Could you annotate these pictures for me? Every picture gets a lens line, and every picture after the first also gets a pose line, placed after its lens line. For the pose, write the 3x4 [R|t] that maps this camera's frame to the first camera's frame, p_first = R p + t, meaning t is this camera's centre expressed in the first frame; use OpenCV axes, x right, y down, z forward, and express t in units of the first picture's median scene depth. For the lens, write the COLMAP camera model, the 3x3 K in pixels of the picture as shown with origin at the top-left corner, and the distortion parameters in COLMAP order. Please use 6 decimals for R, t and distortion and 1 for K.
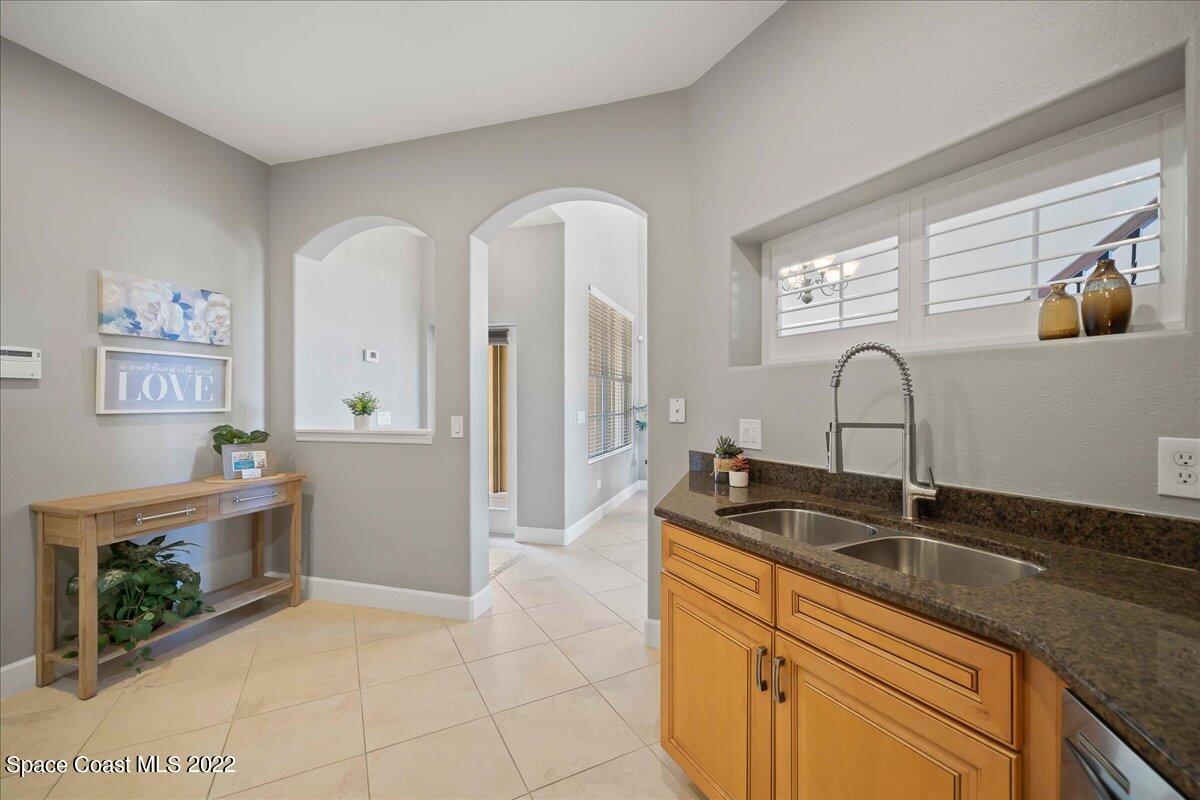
lens RADIAL K [[491.7, 0, 599.8], [0, 491.7, 389.3], [0, 0, 1]] dist [-0.002280, -0.000214]
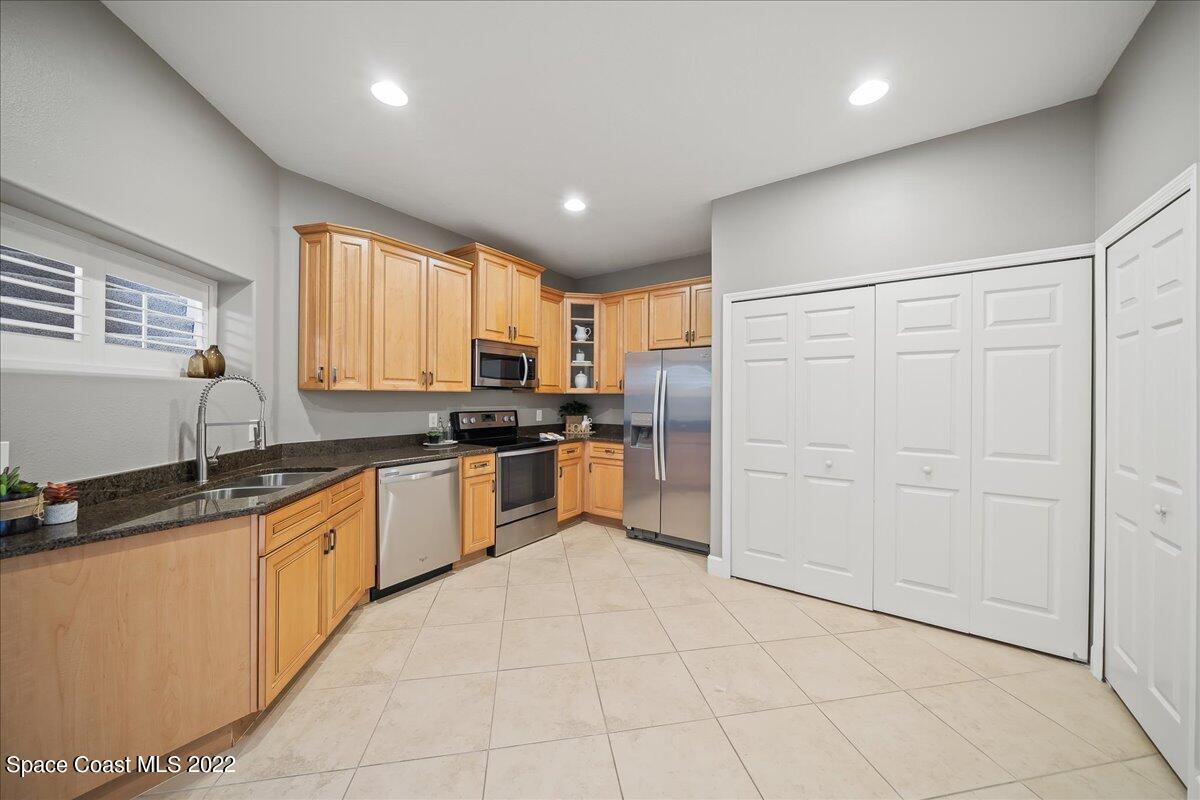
lens RADIAL K [[414.4, 0, 601.7], [0, 414.4, 396.9], [0, 0, 1]] dist [-0.004412, -0.000071]
pose [[-0.950997, -0.000908, 0.309199, -1.063944], [-0.006726, 0.999820, -0.017749, -0.003880], [-0.309127, -0.018959, -0.950832, 1.893362]]
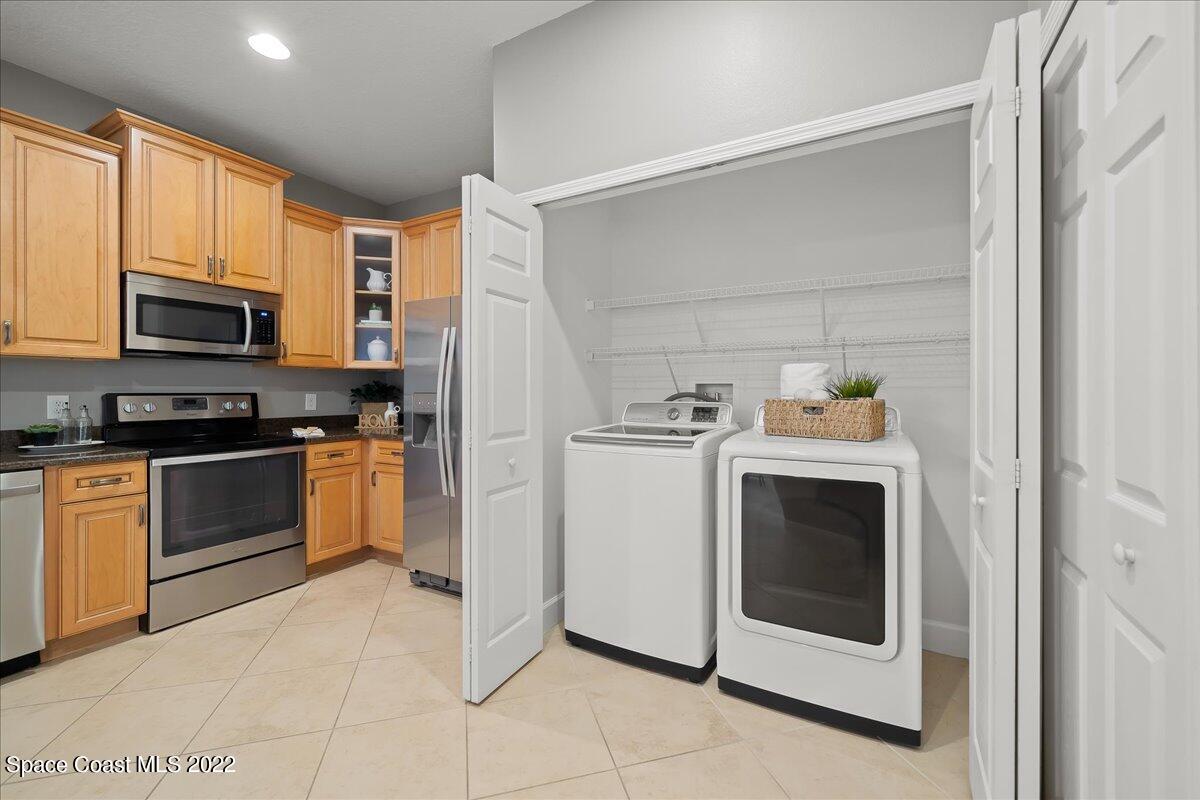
lens RADIAL K [[491.7, 0, 599.8], [0, 491.7, 389.3], [0, 0, 1]] dist [-0.002280, -0.000214]
pose [[-0.976940, 0.005306, 0.213446, -1.620557], [0.001289, 0.999820, -0.018954, 0.071925], [-0.213508, -0.018241, -0.976771, 1.144569]]
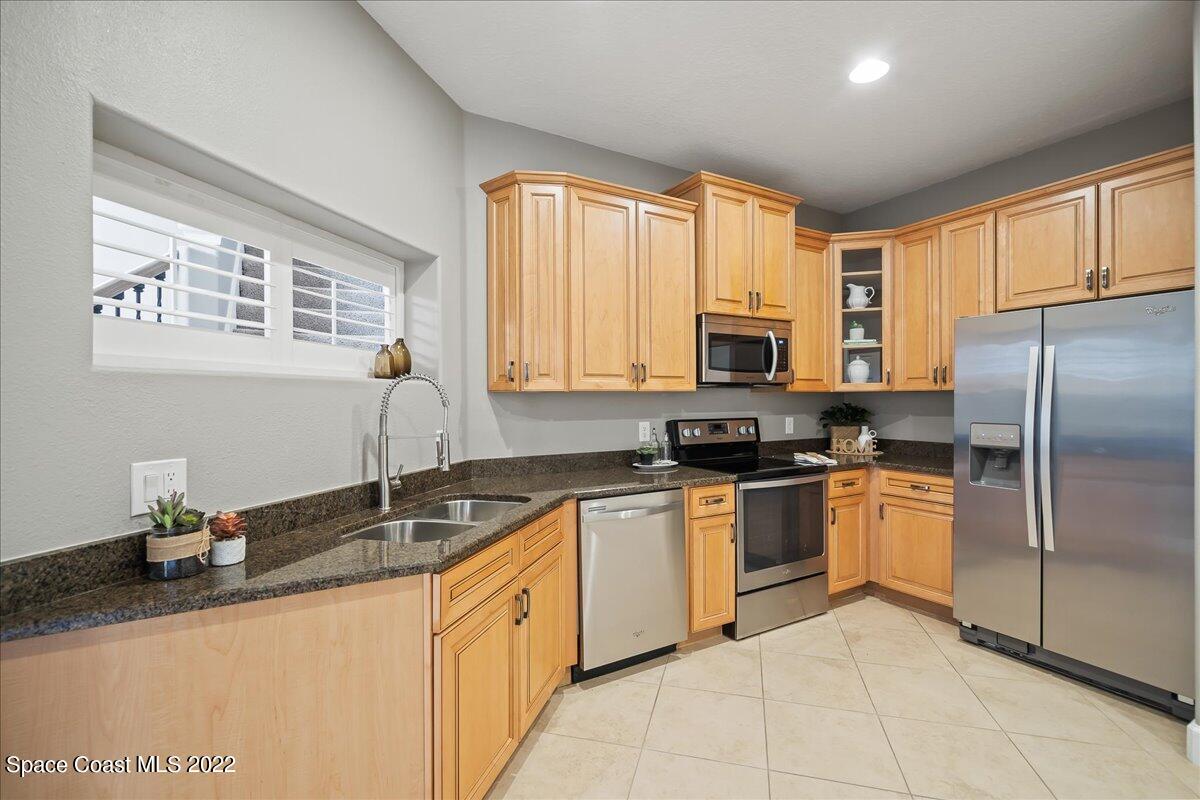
lens RADIAL K [[522.4, 0, 602.9], [0, 522.4, 401.1], [0, 0, 1]] dist [-0.001282, 0.000000]
pose [[-0.732512, 0.005627, 0.680731, -0.736898], [-0.002318, 0.999939, -0.010760, -0.008010], [-0.680750, -0.009460, -0.732455, 1.614779]]
